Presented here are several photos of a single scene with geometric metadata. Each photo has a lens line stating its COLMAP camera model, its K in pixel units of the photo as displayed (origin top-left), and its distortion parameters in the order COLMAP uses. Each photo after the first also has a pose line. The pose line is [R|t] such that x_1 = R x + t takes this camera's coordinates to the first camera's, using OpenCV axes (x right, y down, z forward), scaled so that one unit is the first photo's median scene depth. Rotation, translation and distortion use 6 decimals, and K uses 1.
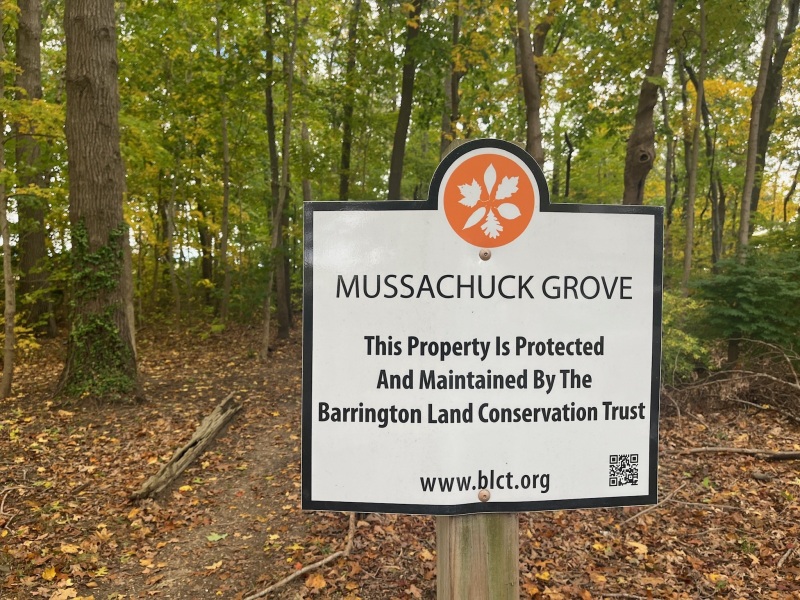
lens RADIAL K [[616.2, 0, 400.0], [0, 616.2, 300.0], [0, 0, 1]] dist [0.107324, -0.135727]
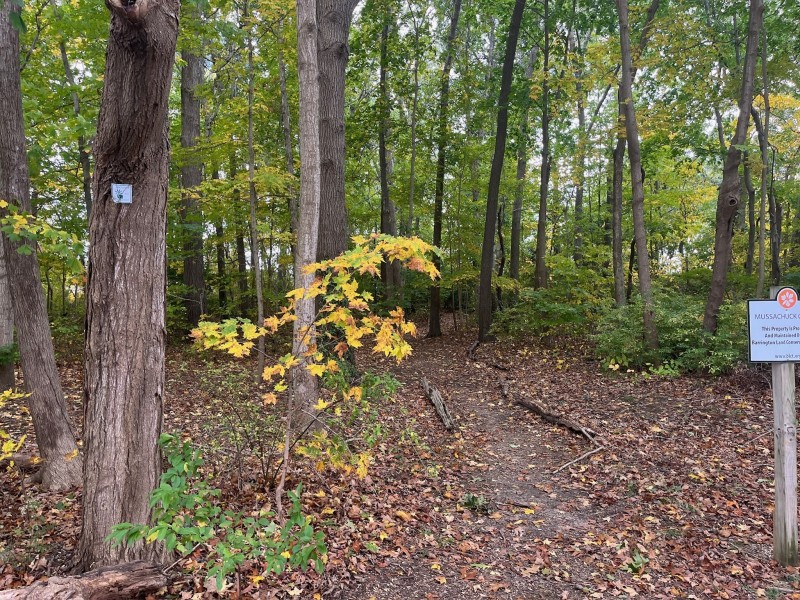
lens RADIAL K [[616.2, 0, 400.0], [0, 616.2, 300.0], [0, 0, 1]] dist [0.107324, -0.135727]
pose [[0.998532, -0.017457, -0.051282, -2.637931], [0.017052, 0.999820, -0.008316, -0.160810], [0.051418, 0.007429, 0.998650, -4.092666]]
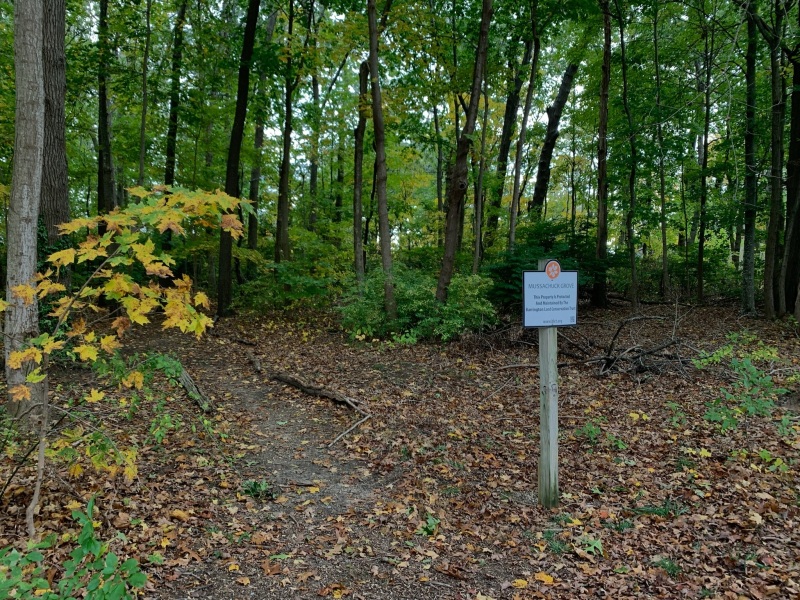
lens RADIAL K [[625.3, 0, 398.9], [0, 625.3, 291.4], [0, 0, 1]] dist [0.070588, -0.089649]
pose [[0.931180, -0.018335, 0.364097, -3.131124], [0.009411, 0.999611, 0.026270, -0.131149], [-0.364437, -0.021035, 0.930990, -3.656182]]
